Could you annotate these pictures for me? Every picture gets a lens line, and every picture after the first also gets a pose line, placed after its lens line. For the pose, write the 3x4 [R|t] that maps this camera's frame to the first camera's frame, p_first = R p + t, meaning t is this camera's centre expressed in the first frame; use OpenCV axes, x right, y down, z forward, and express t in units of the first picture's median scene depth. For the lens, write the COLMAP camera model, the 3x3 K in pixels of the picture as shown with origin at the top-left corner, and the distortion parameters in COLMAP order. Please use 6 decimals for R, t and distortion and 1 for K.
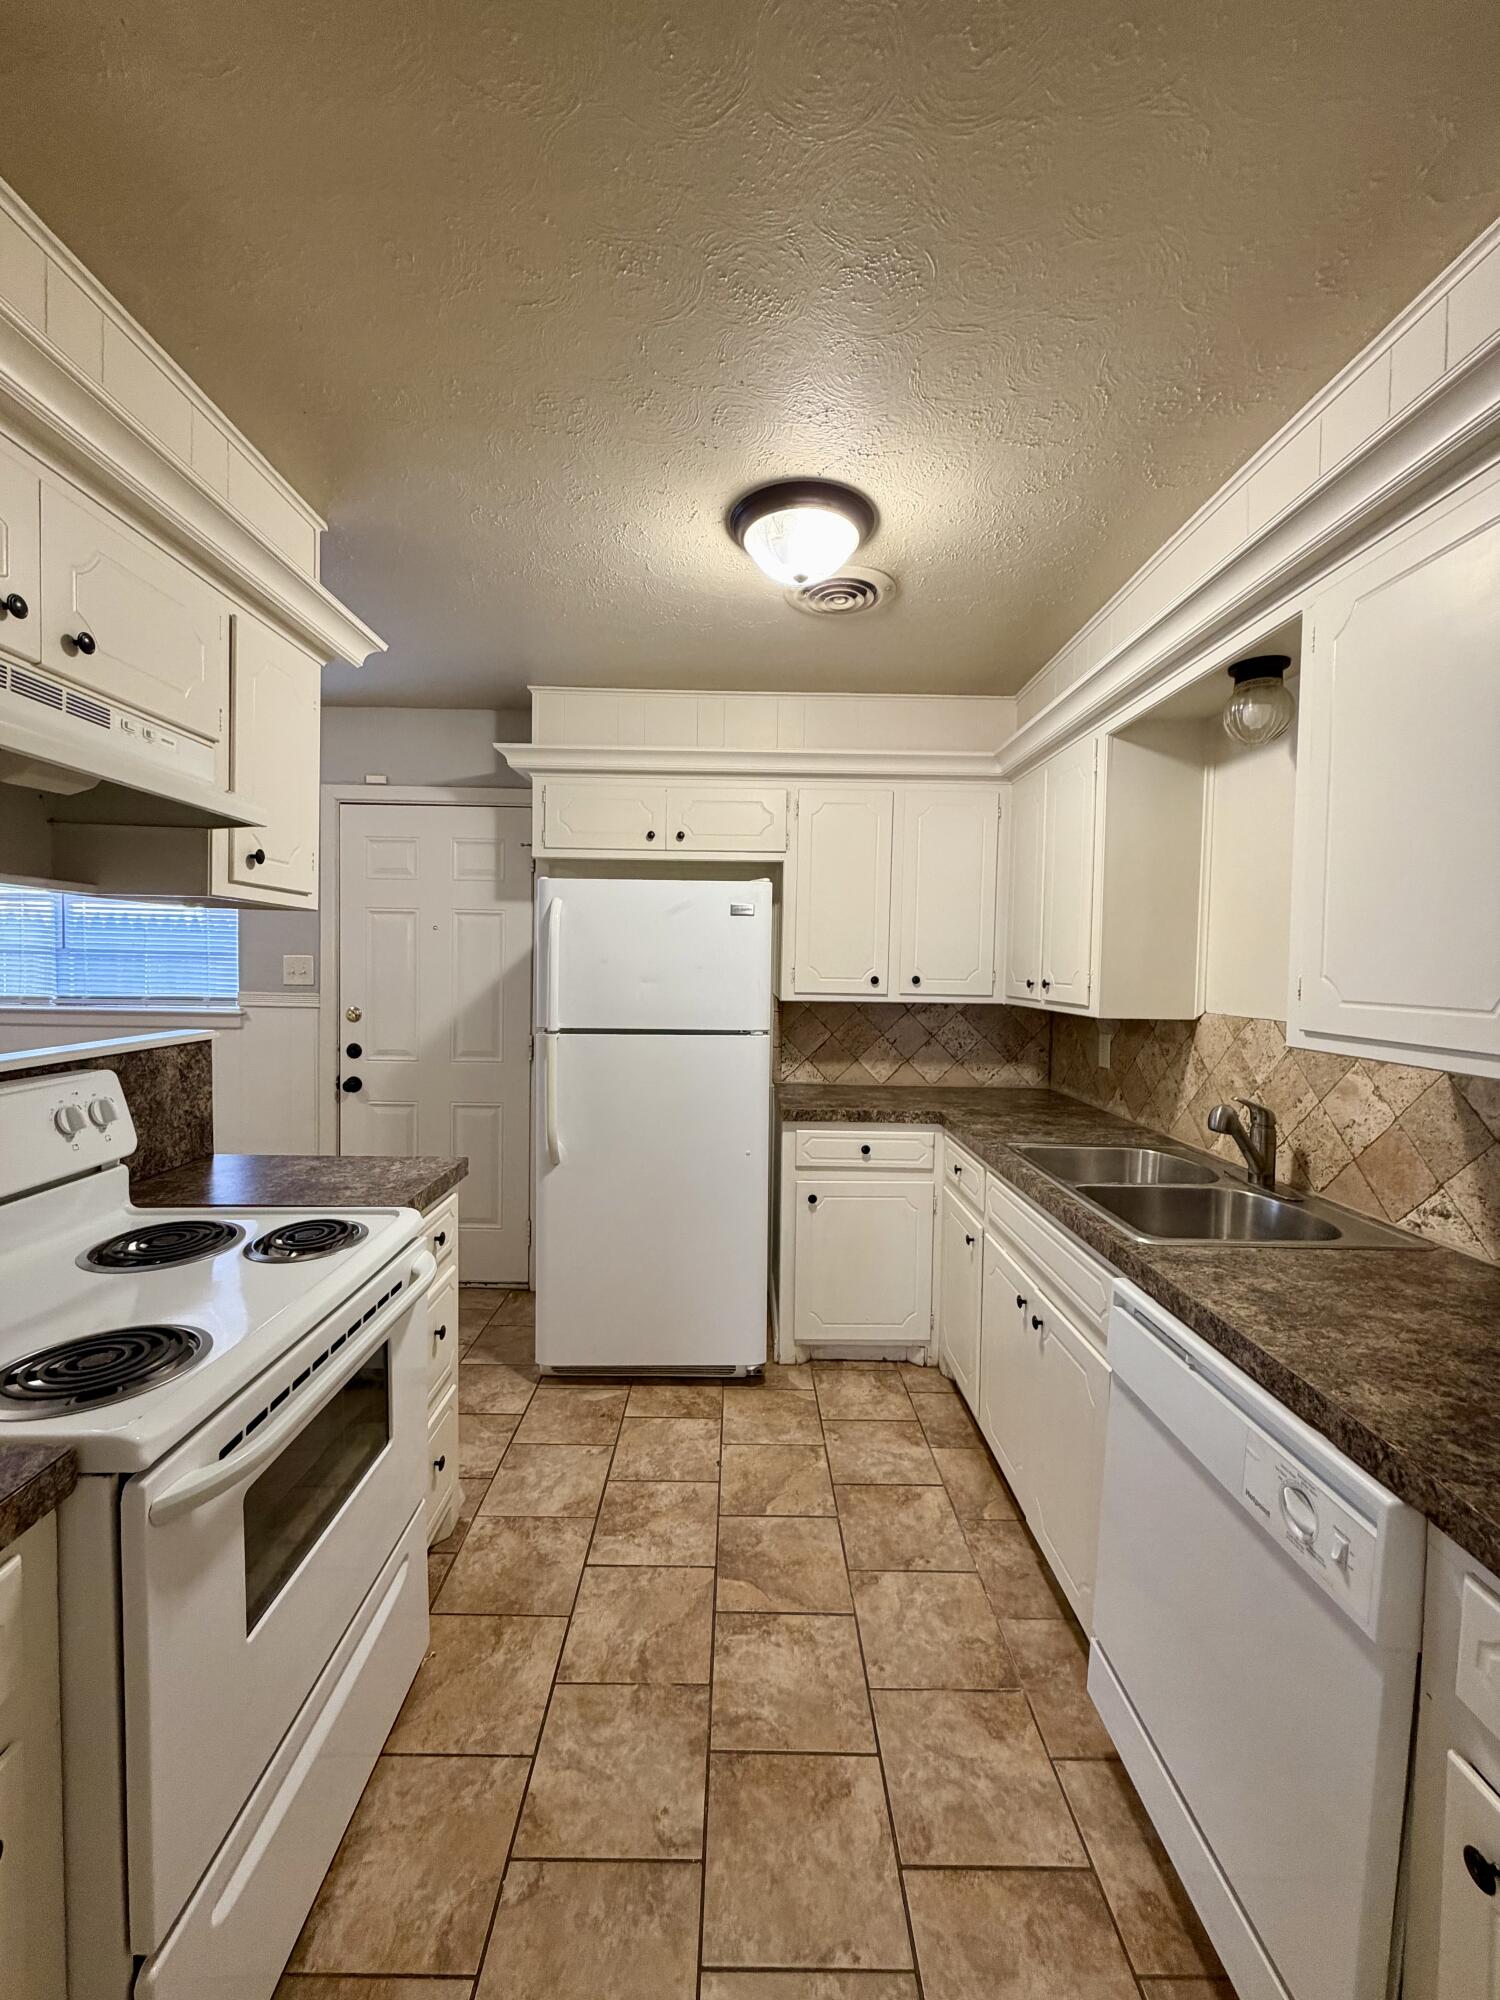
lens RADIAL K [[791.2, 0, 755.3], [0, 791.2, 1004.1], [0, 0, 1]] dist [-0.001719, -0.000050]
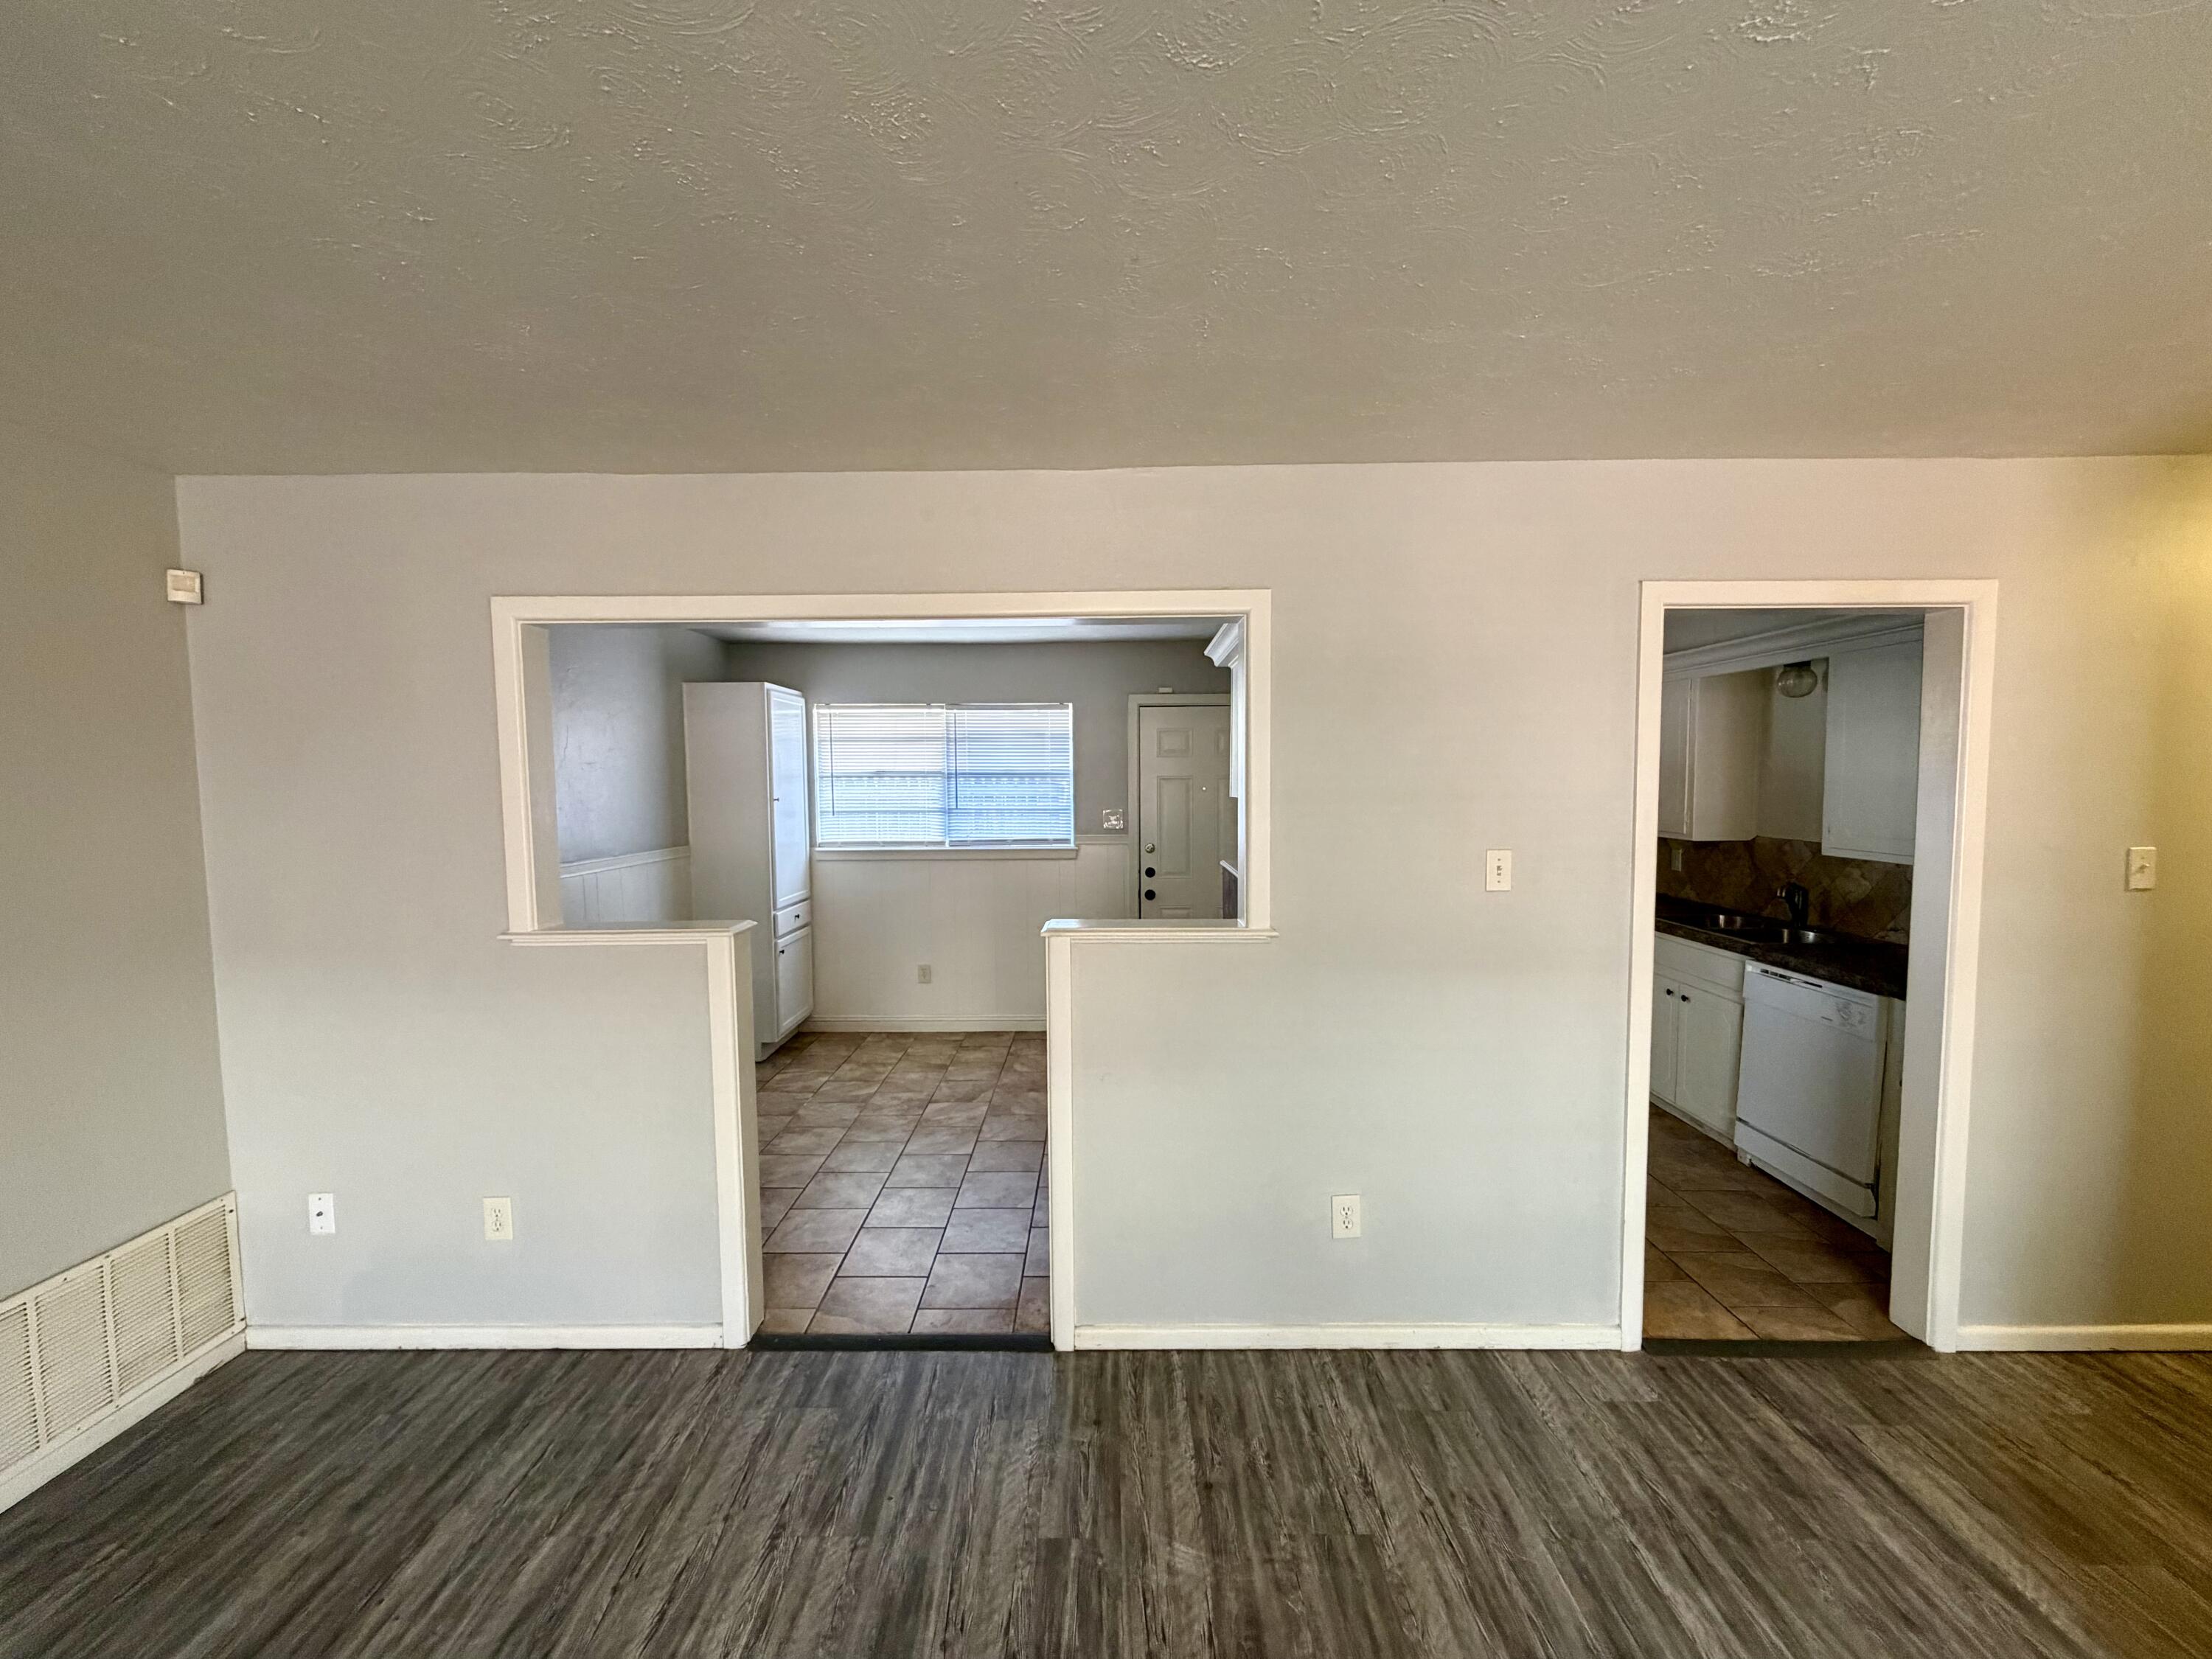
lens RADIAL K [[875.0, 0, 1102.8], [0, 875.0, 838.0], [0, 0, 1]] dist [-0.001719, -0.000050]
pose [[0.999360, -0.025902, -0.024672, -0.555273], [0.026450, 0.999405, 0.022147, -0.044337], [0.024084, -0.022786, 0.999450, -0.647287]]
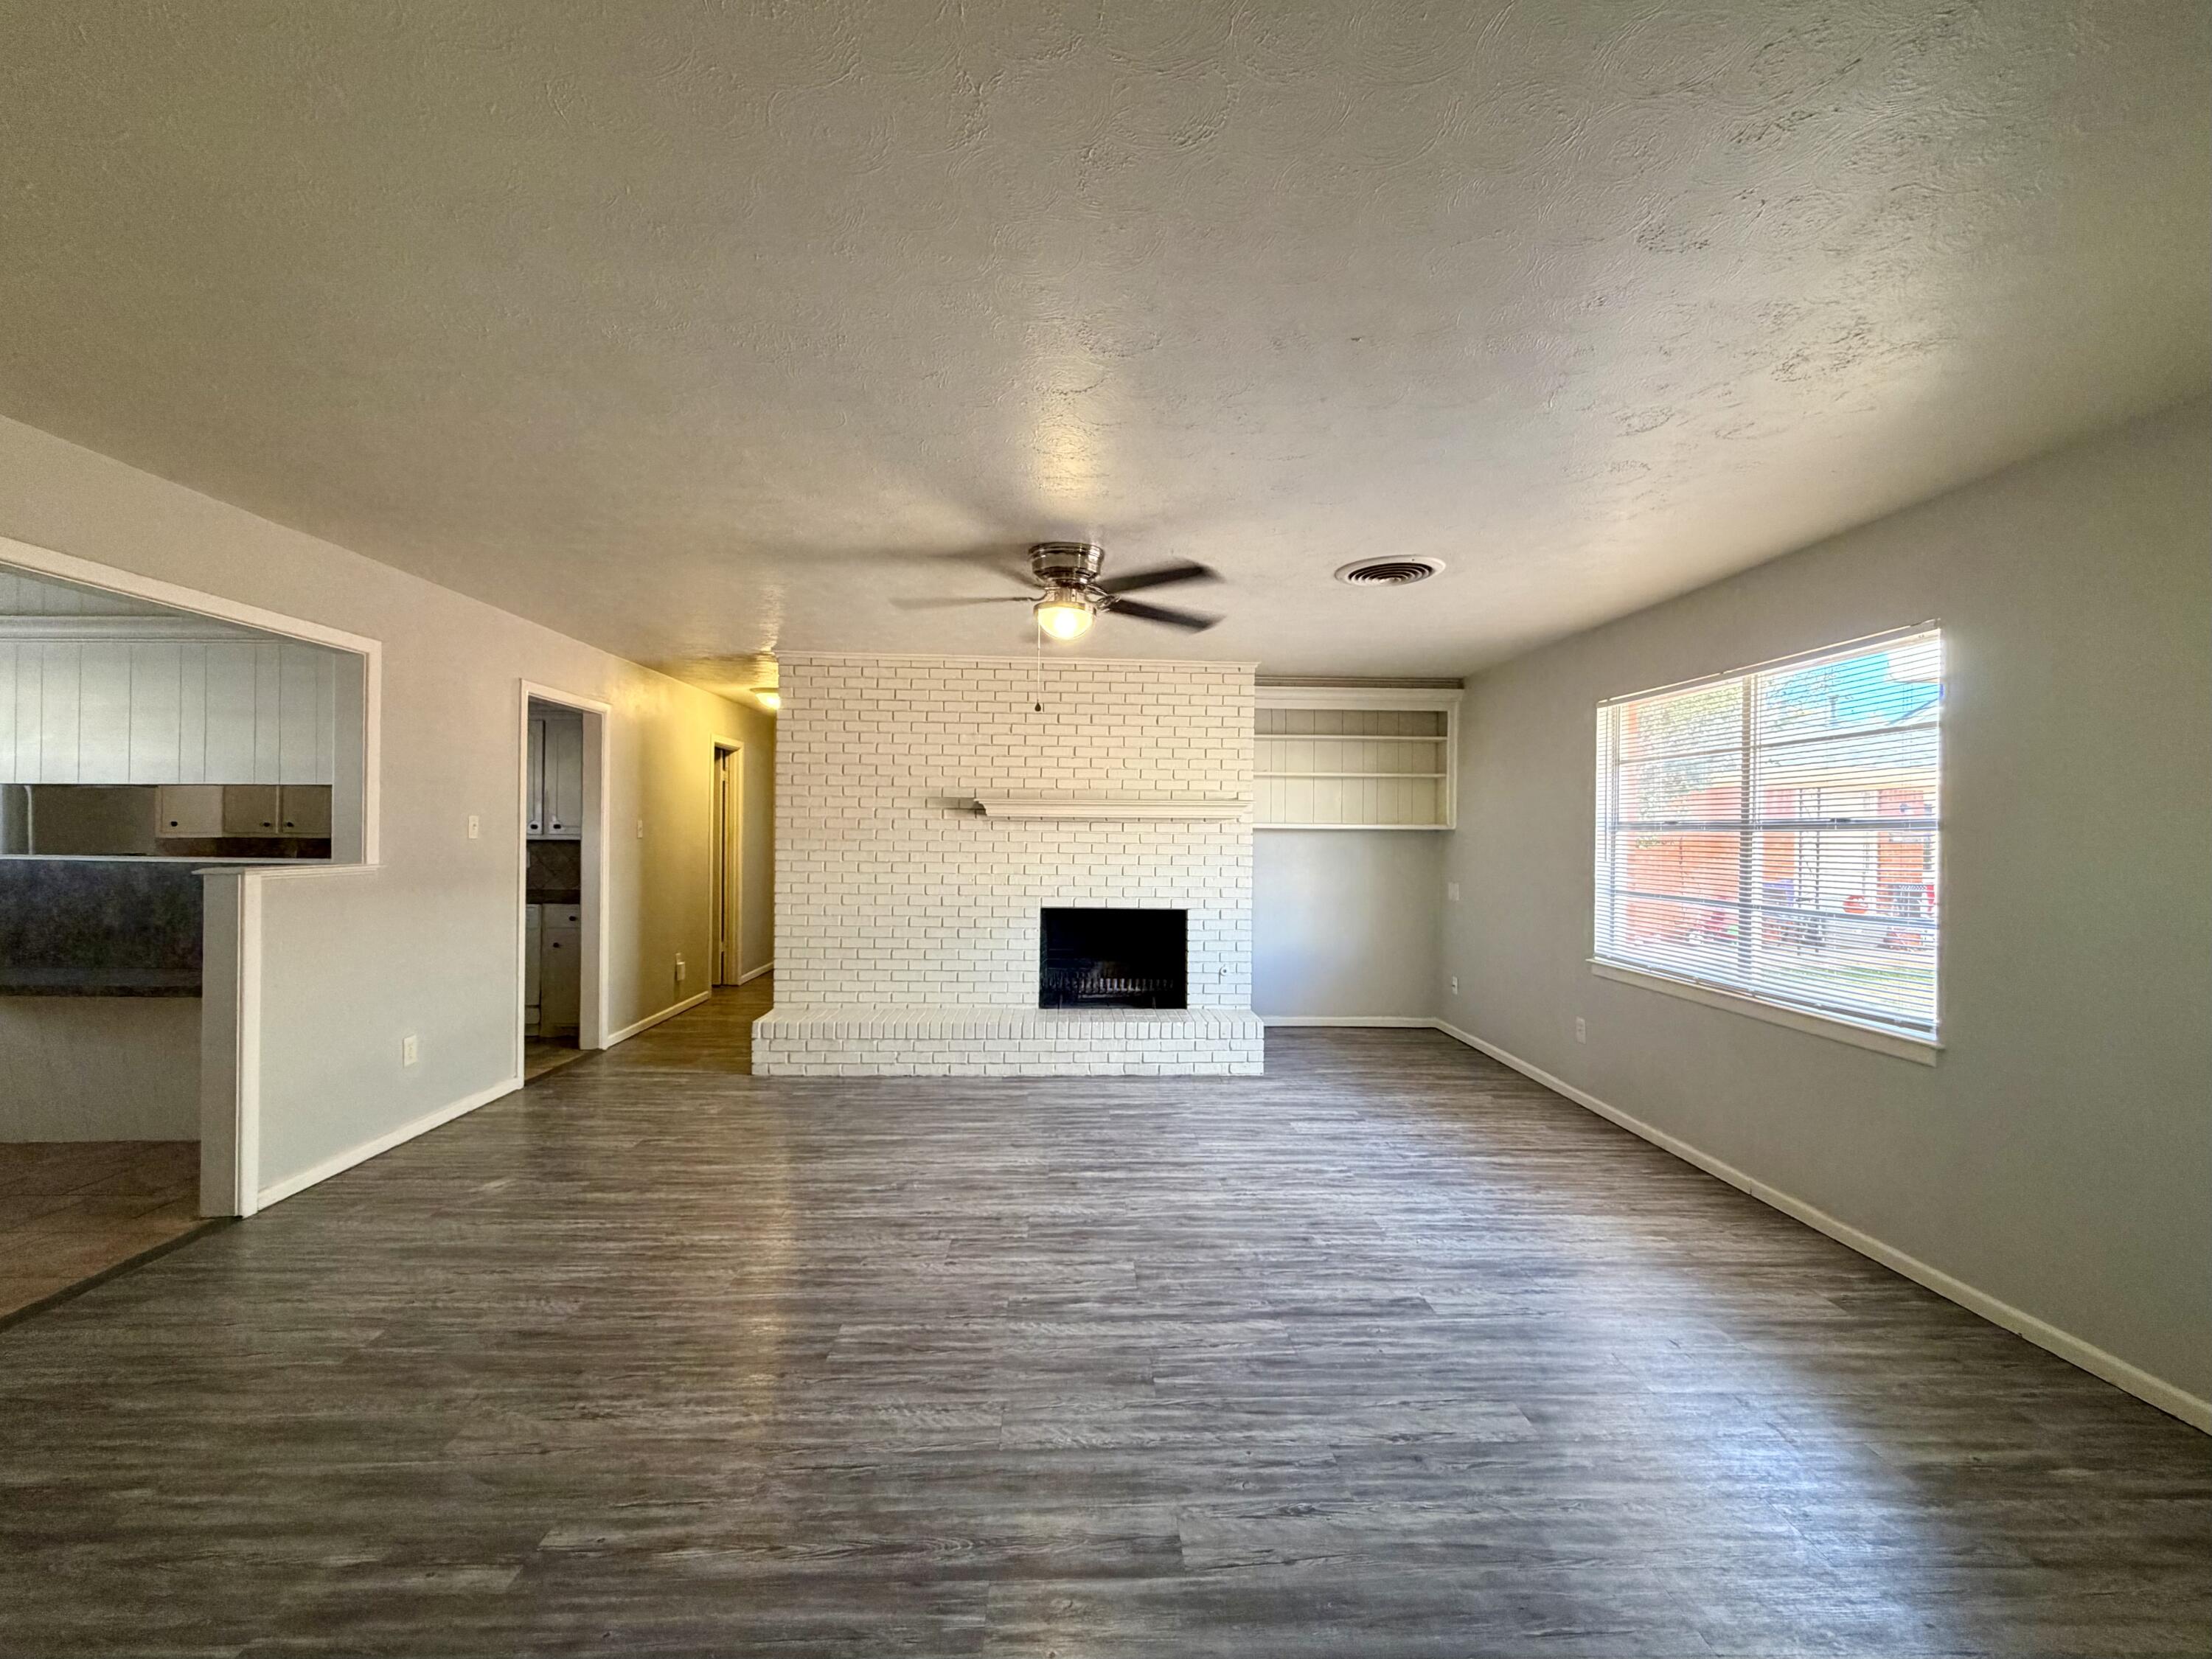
lens RADIAL K [[875.0, 0, 1096.4], [0, 875.0, 830.4], [0, 0, 1]] dist [-0.001719, -0.000050]
pose [[-0.028656, -0.020228, 0.999385, -2.837286], [0.035497, 0.999144, 0.021241, 0.099440], [-0.998959, 0.036084, -0.027914, -0.967501]]
